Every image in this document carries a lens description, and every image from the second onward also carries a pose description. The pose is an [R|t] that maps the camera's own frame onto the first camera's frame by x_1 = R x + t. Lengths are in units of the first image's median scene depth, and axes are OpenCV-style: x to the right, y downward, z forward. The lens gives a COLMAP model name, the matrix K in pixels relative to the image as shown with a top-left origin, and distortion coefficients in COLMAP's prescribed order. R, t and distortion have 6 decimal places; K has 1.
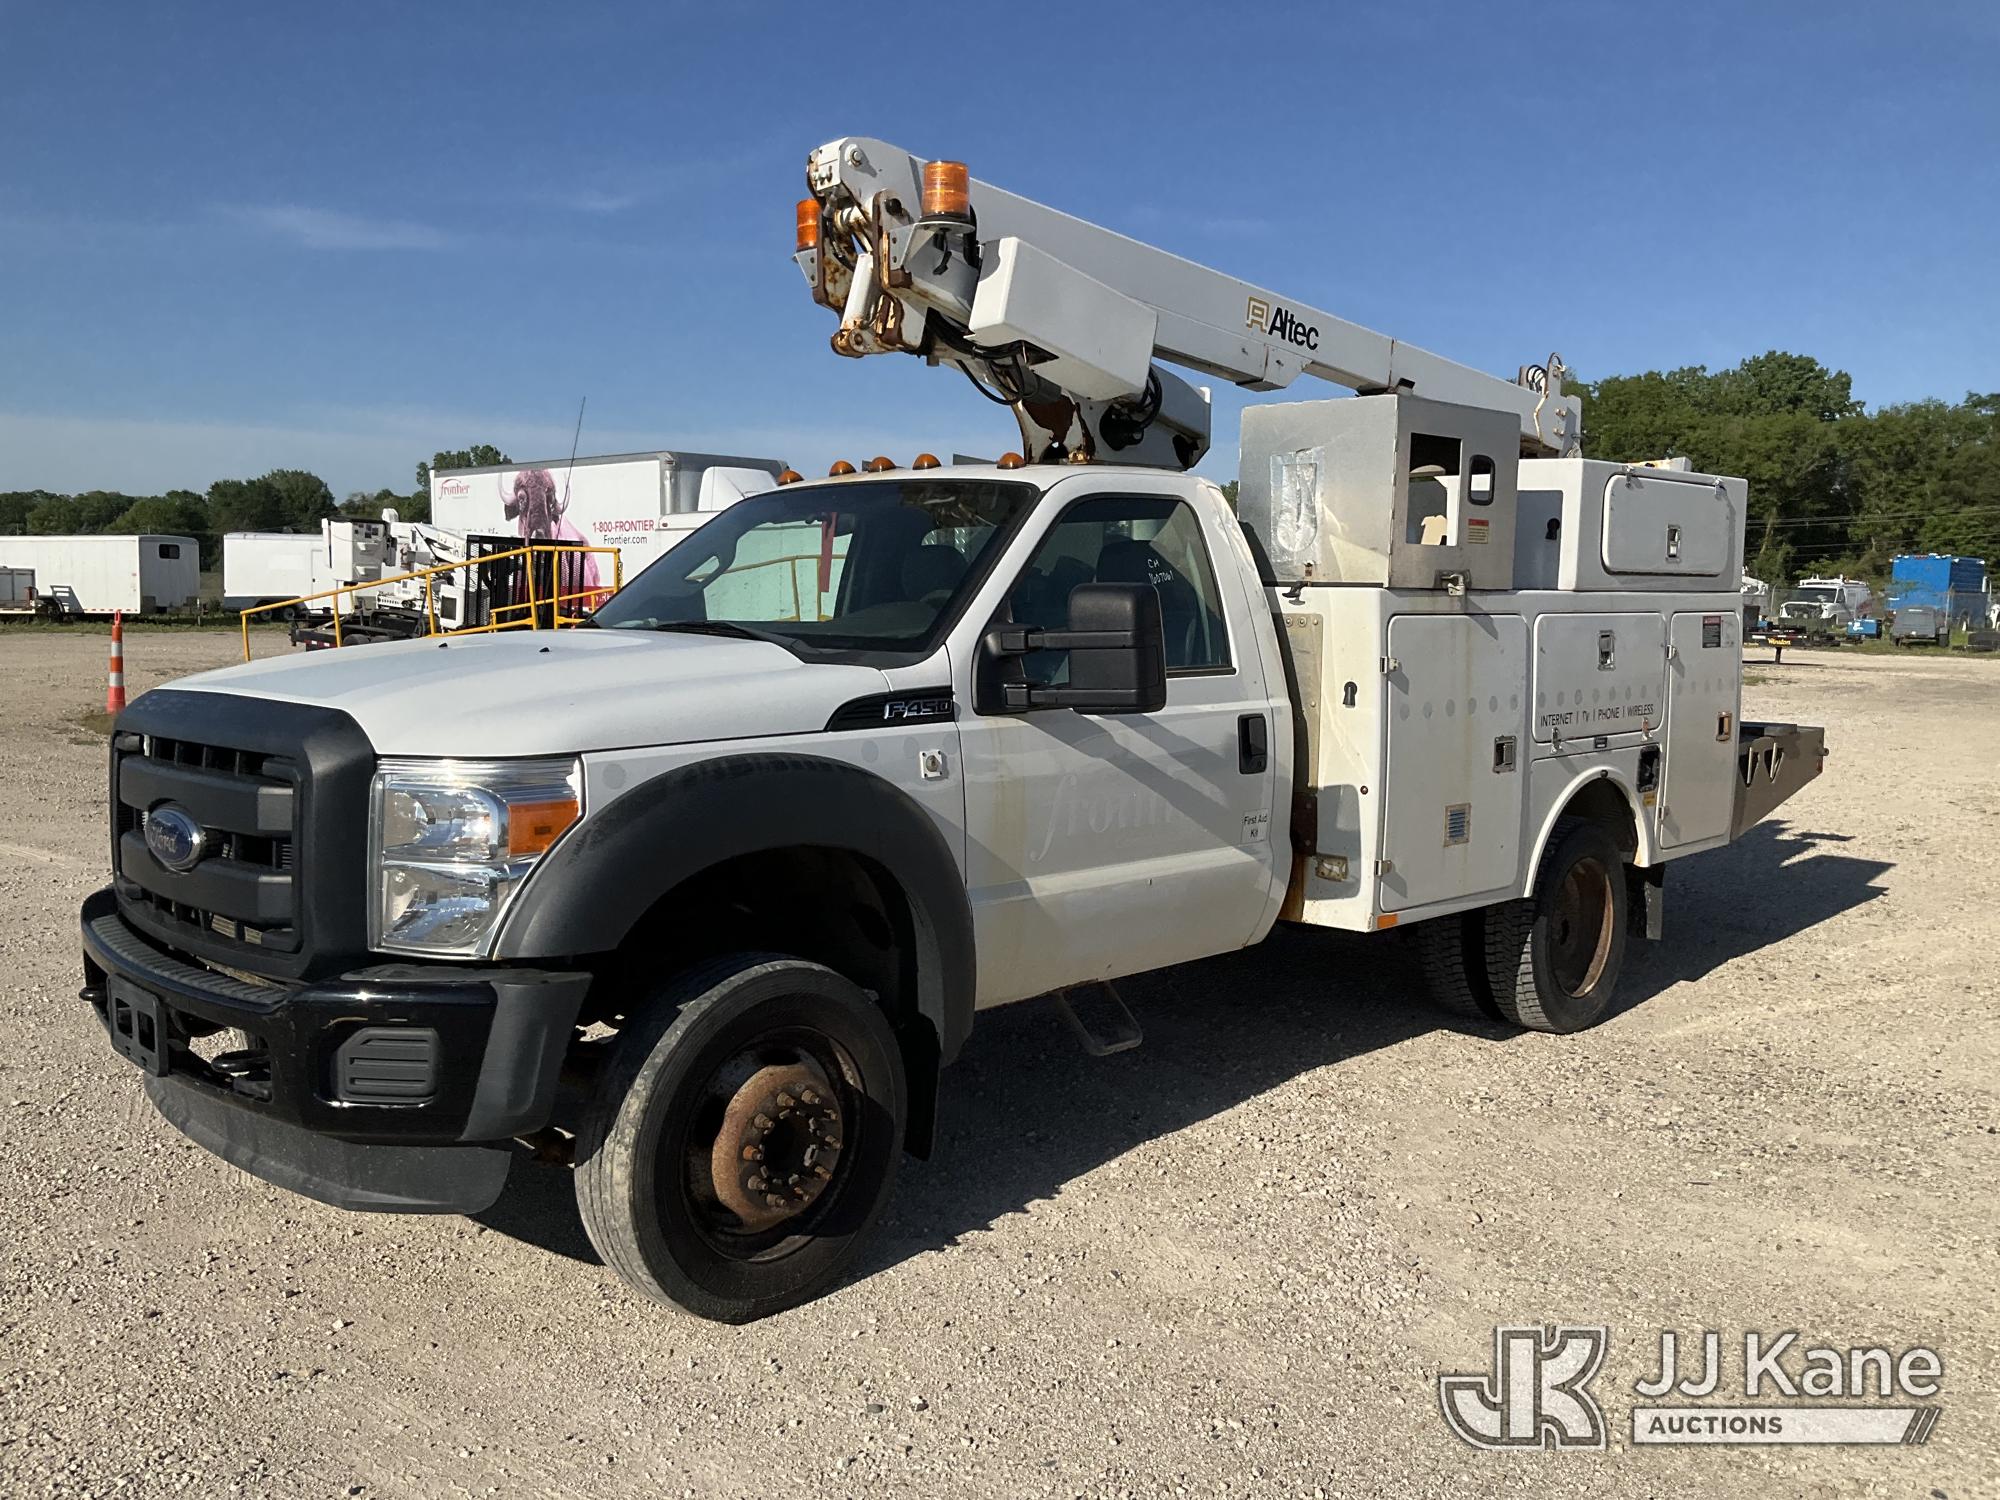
lens RADIAL K [[1758.9, 0, 1029.2], [0, 1758.9, 739.8], [0, 0, 1]] dist [0.016872, -0.052561]
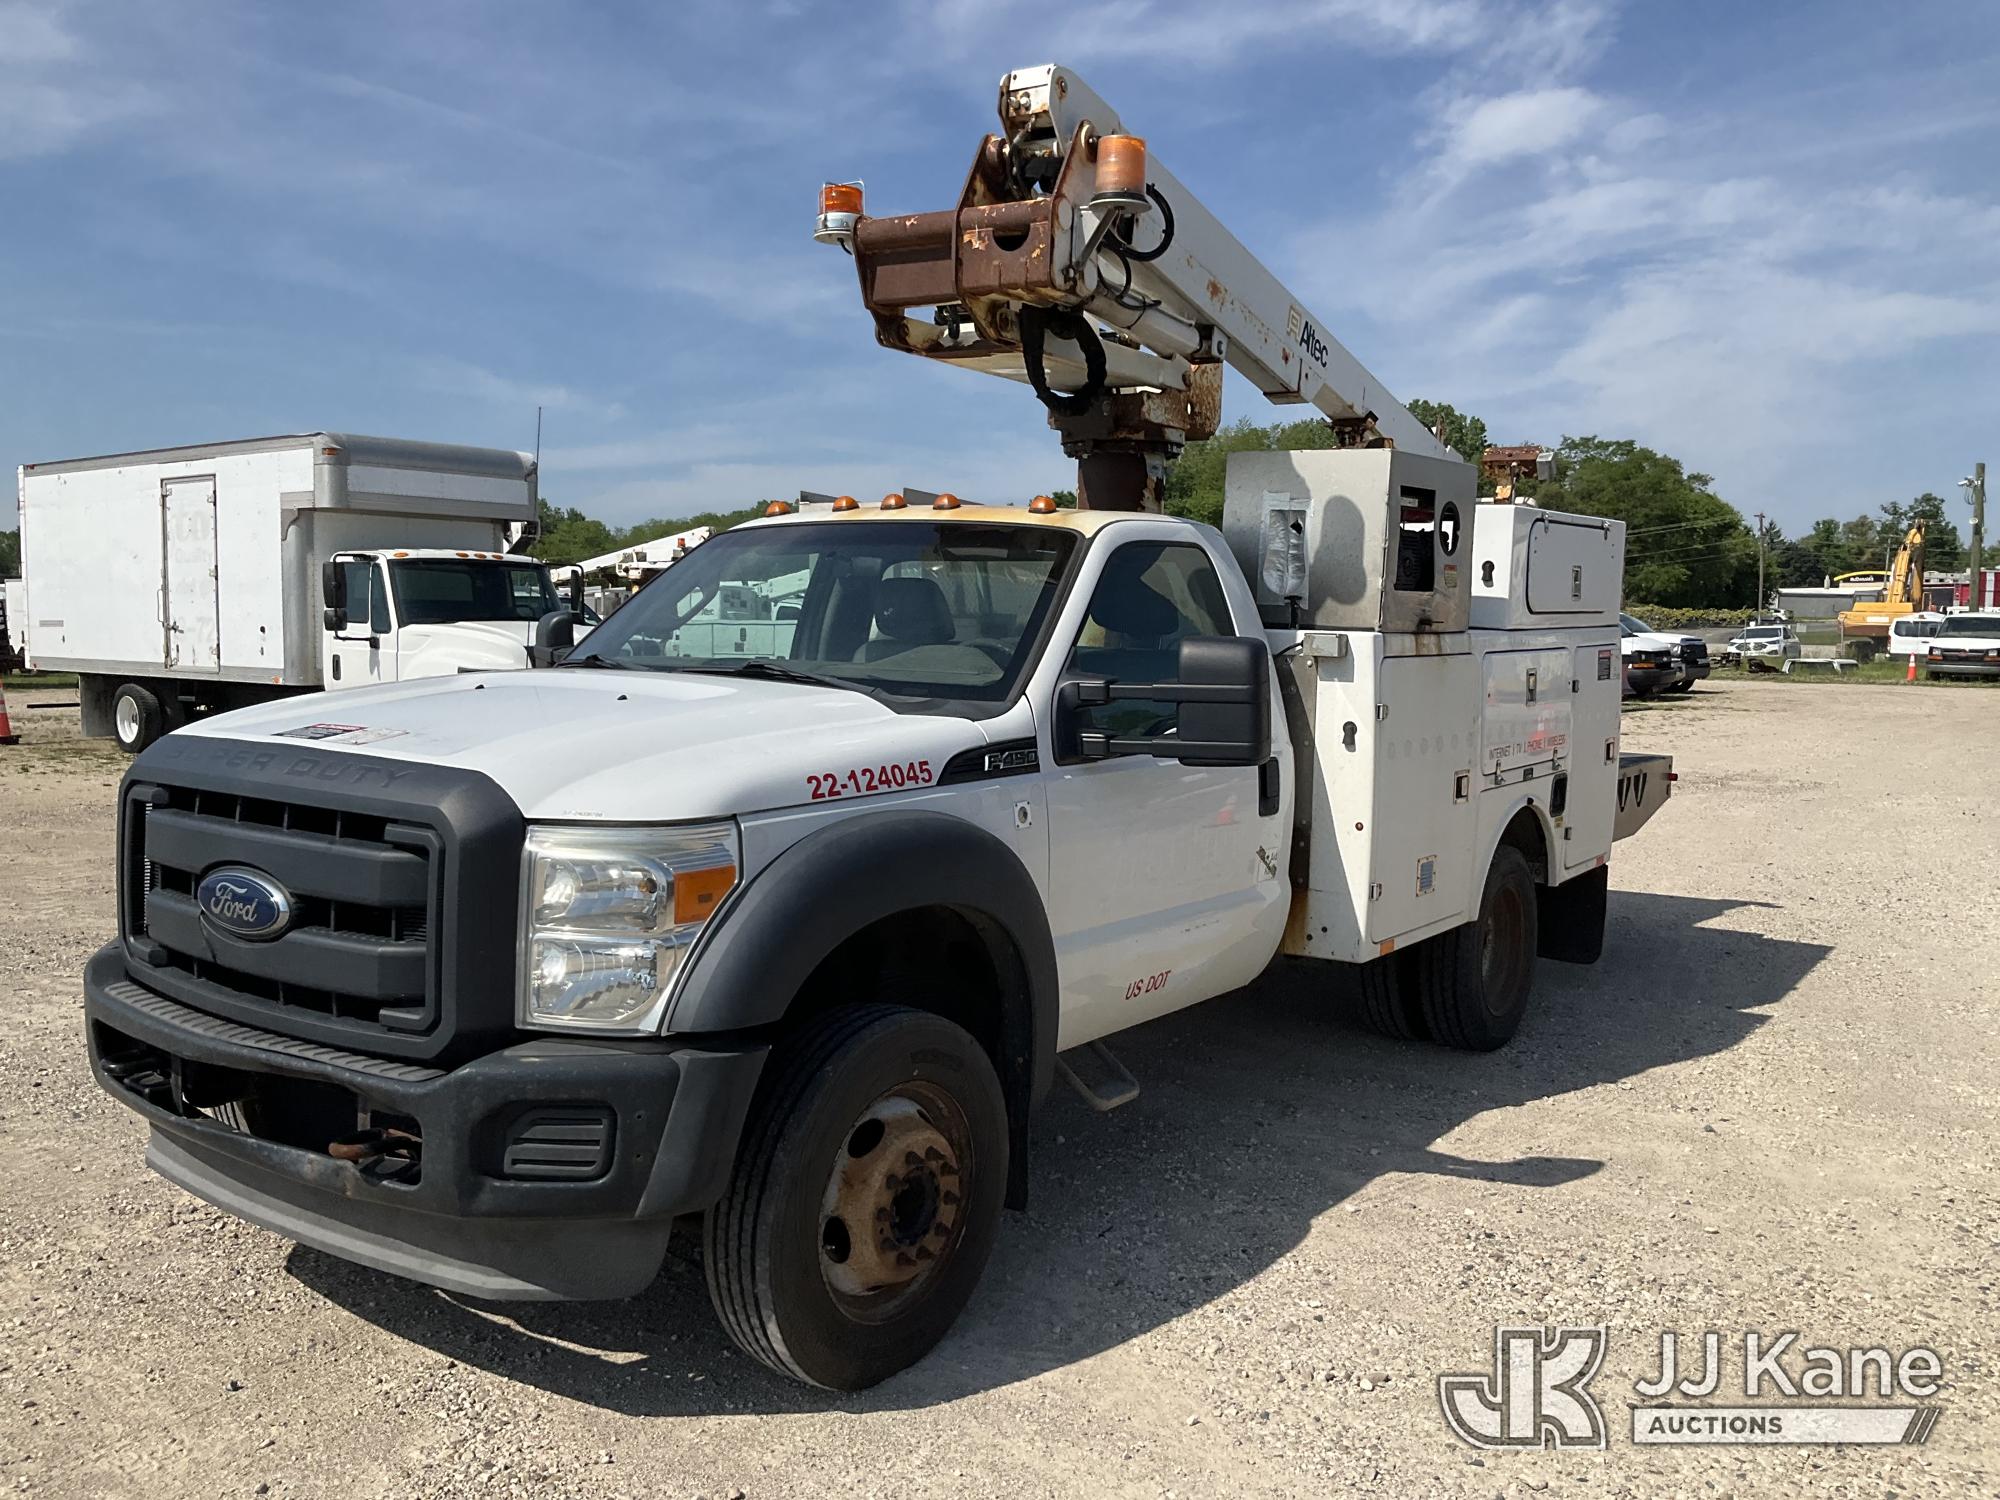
lens RADIAL K [[1758.9, 0, 1006.0], [0, 1758.9, 745.7], [0, 0, 1]] dist [0.016872, -0.052561]
pose [[0.985034, 0.000504, 0.172358, -0.230294], [-0.002245, 0.999948, 0.009908, -0.034159], [-0.172344, -0.010147, 0.984984, 0.017838]]
